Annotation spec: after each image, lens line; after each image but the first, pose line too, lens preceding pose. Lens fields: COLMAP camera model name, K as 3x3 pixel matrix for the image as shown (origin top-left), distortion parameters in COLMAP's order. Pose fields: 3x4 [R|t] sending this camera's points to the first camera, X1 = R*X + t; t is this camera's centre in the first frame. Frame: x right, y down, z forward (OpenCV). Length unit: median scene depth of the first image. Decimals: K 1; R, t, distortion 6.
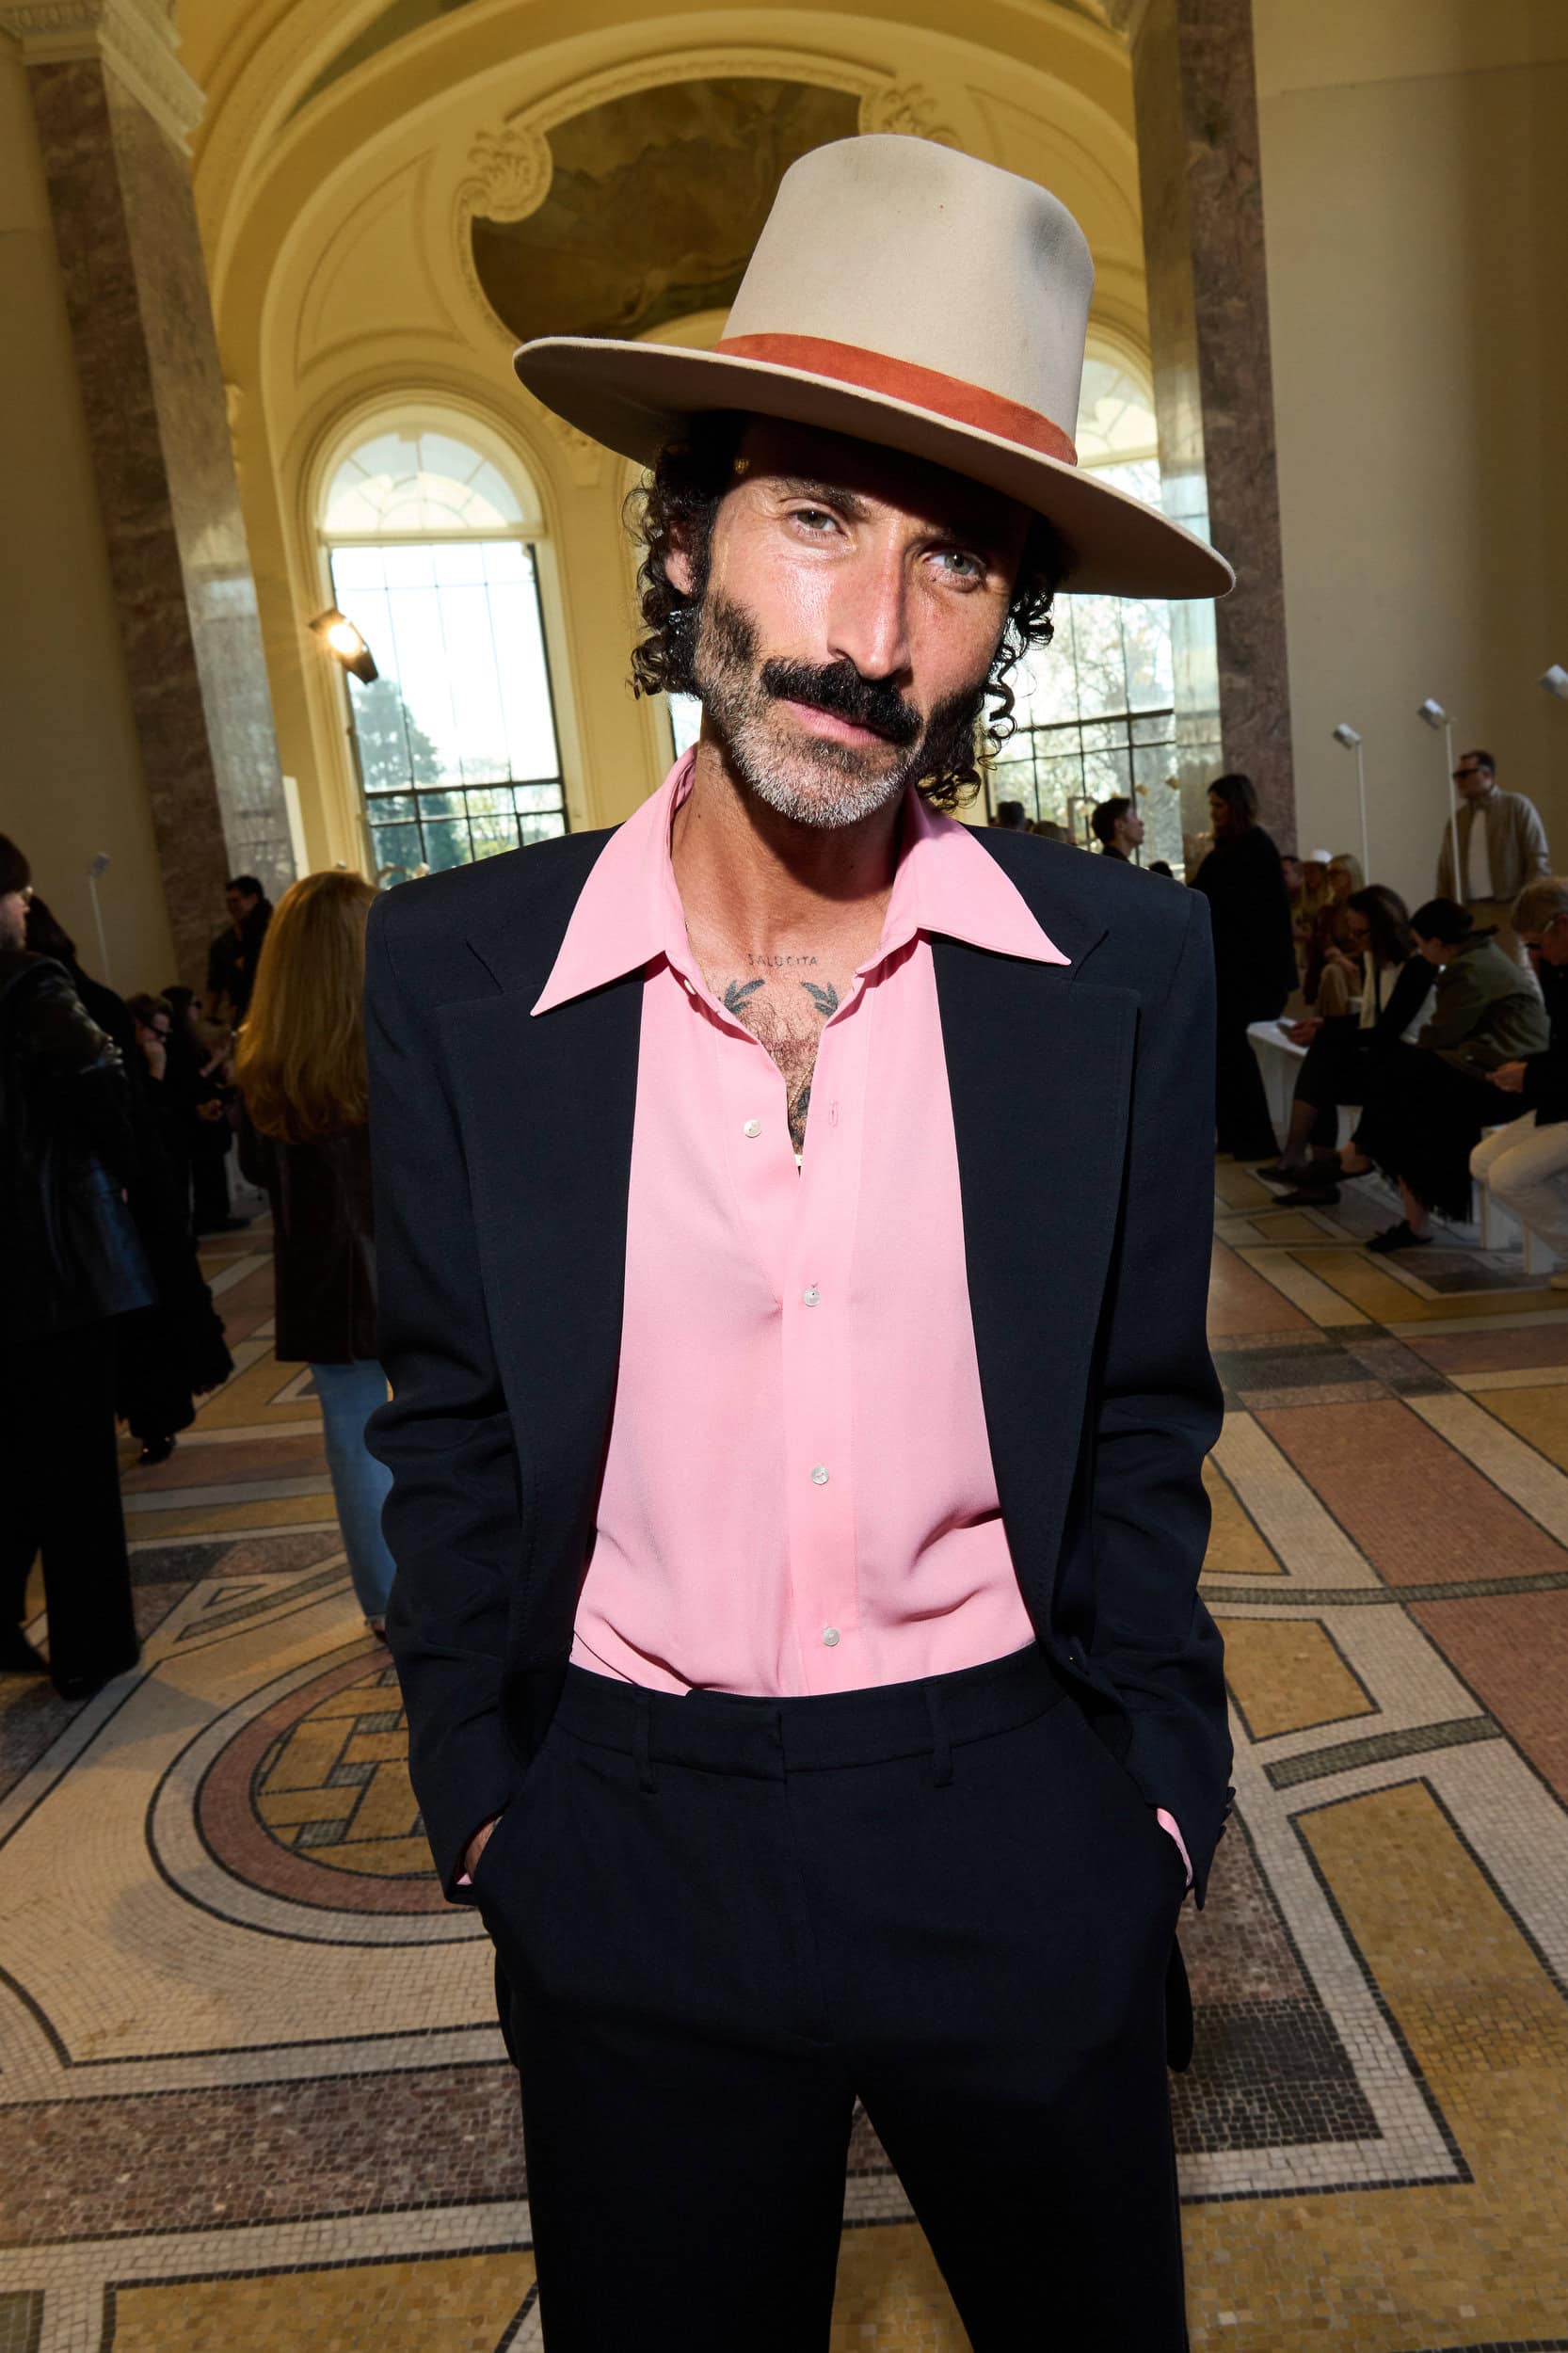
lens RADIAL K [[1734.7, 0, 820.6], [0, 1734.7, 1180.0], [0, 0, 1]] dist [-0.002702, -0.001782]
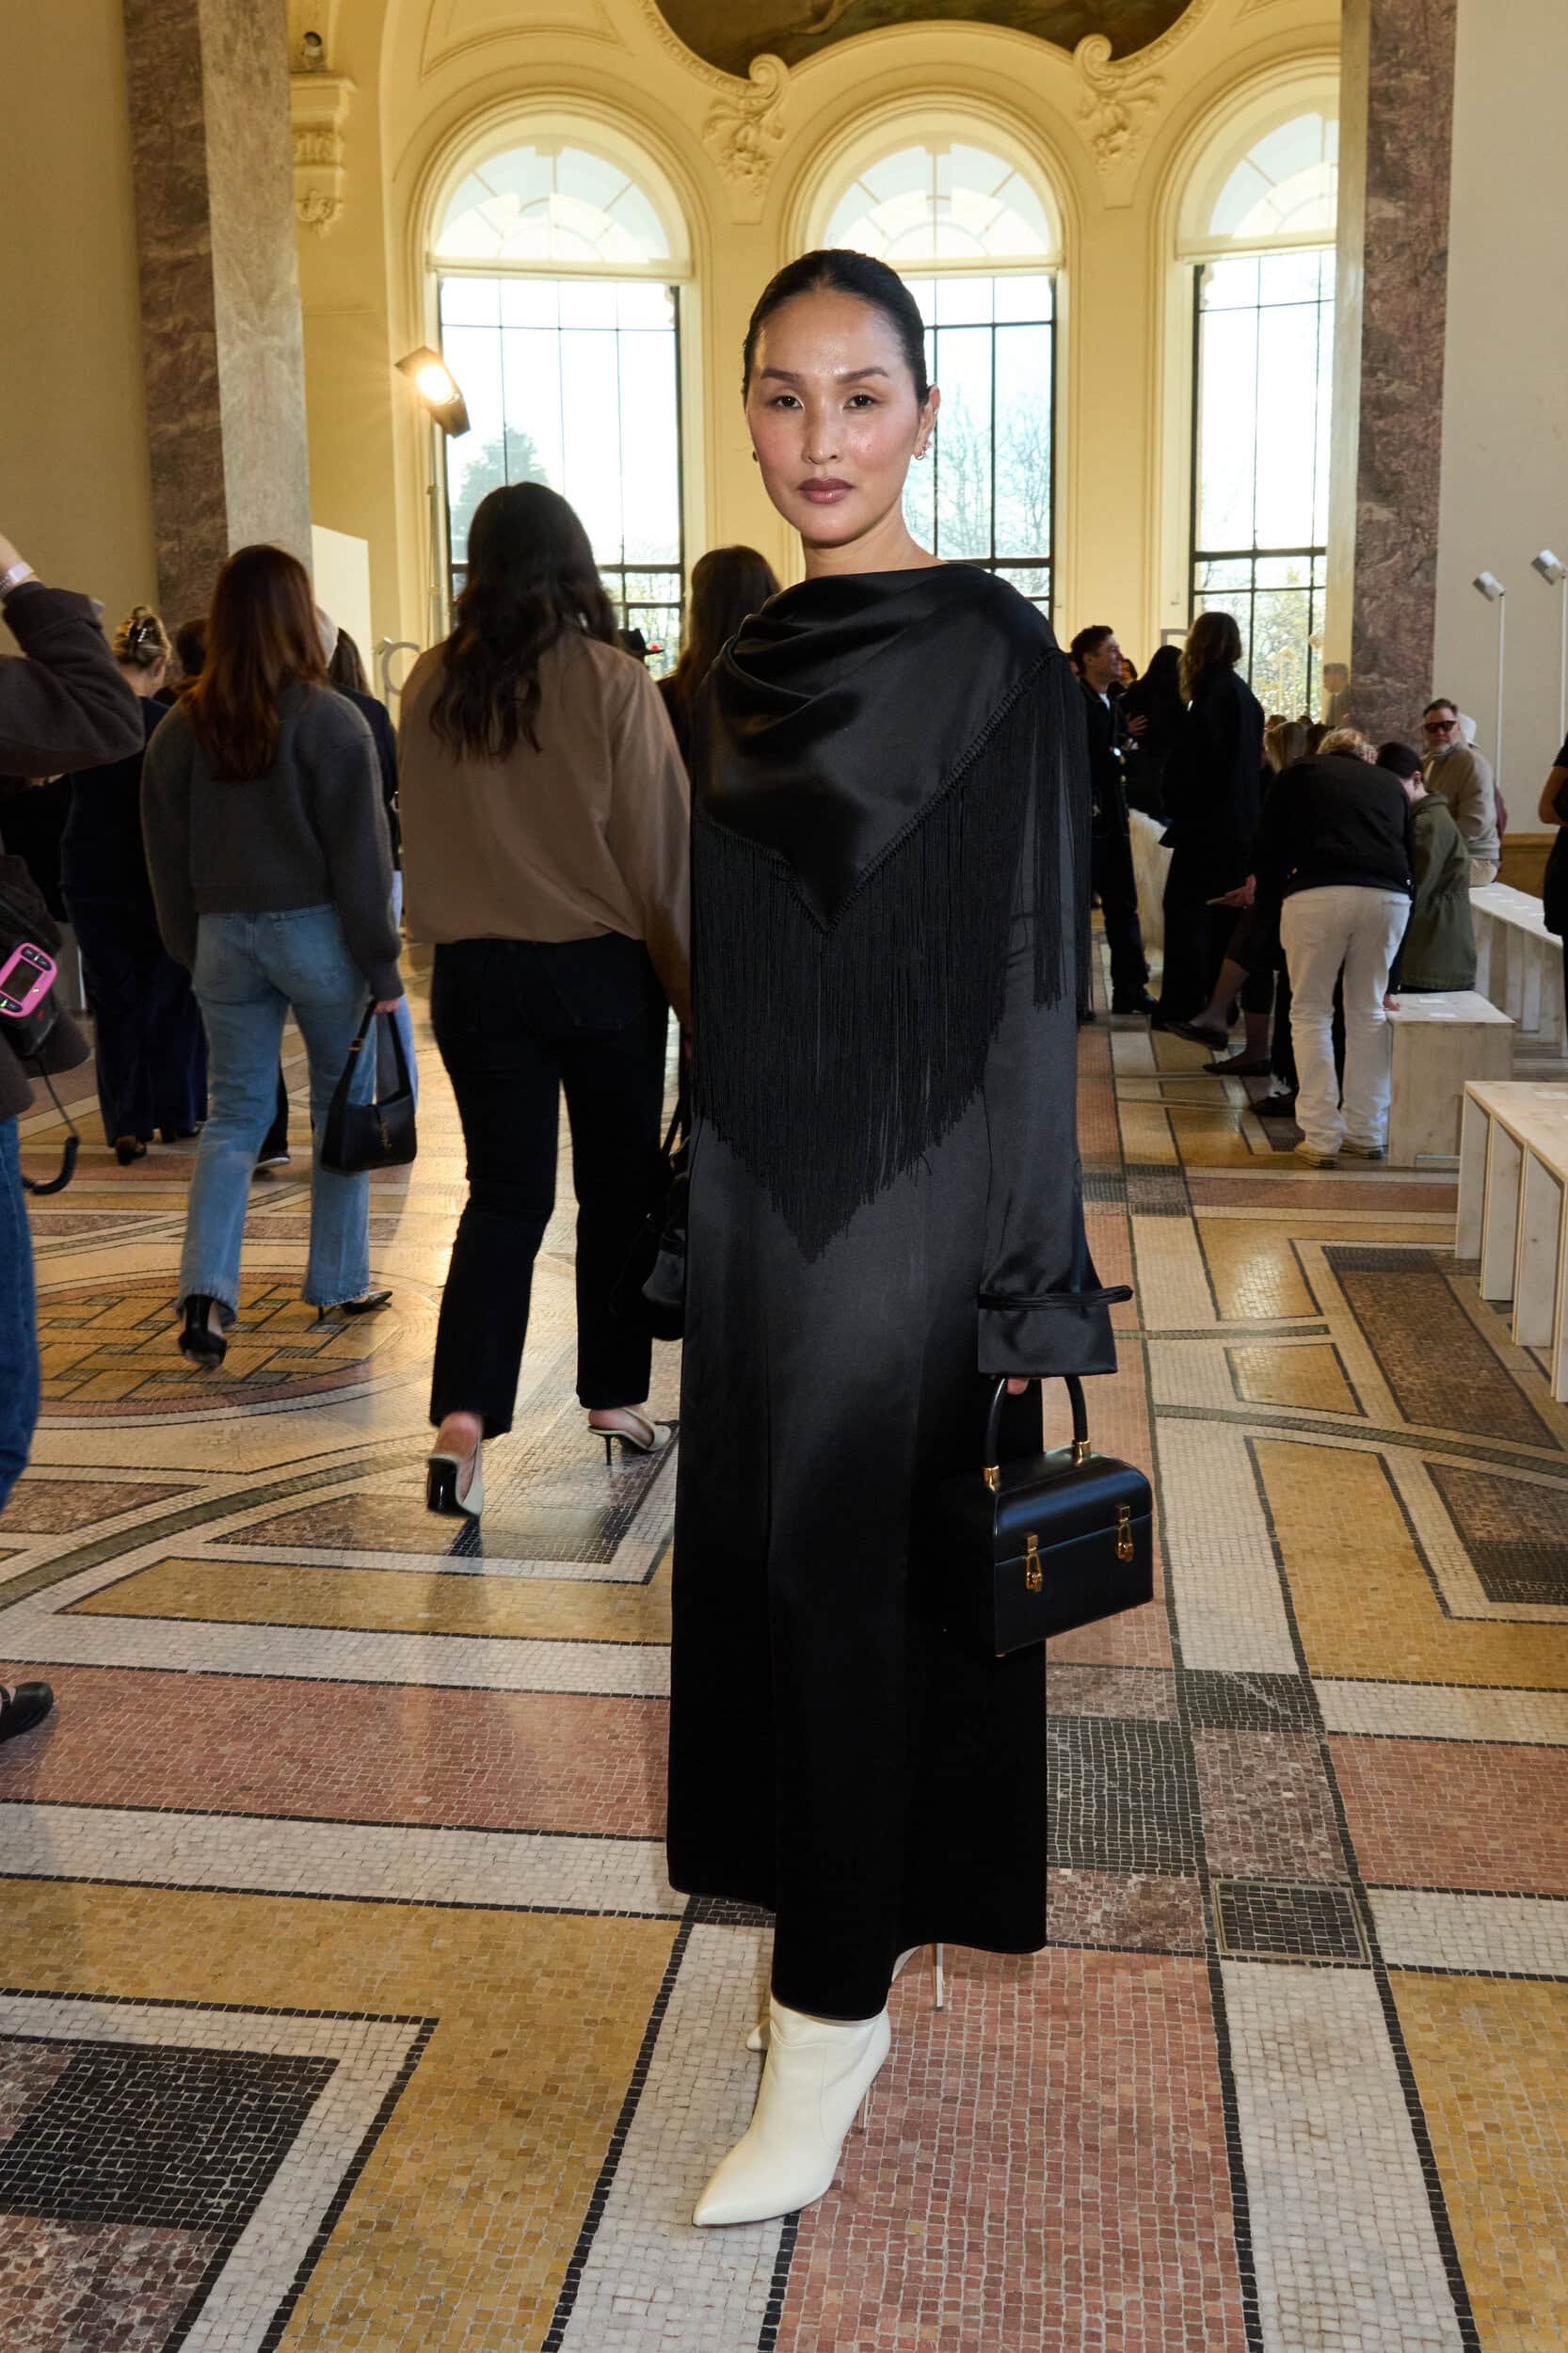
lens RADIAL K [[2183.4, 0, 789.1], [0, 2183.4, 1103.7], [0, 0, 1]] dist [0.002283, -0.014454]
pose [[0.988374, 0.108564, -0.106448, 0.099028], [-0.108015, 0.994089, 0.010931, 0.024606], [0.107005, 0.000694, 0.994258, -0.111964]]
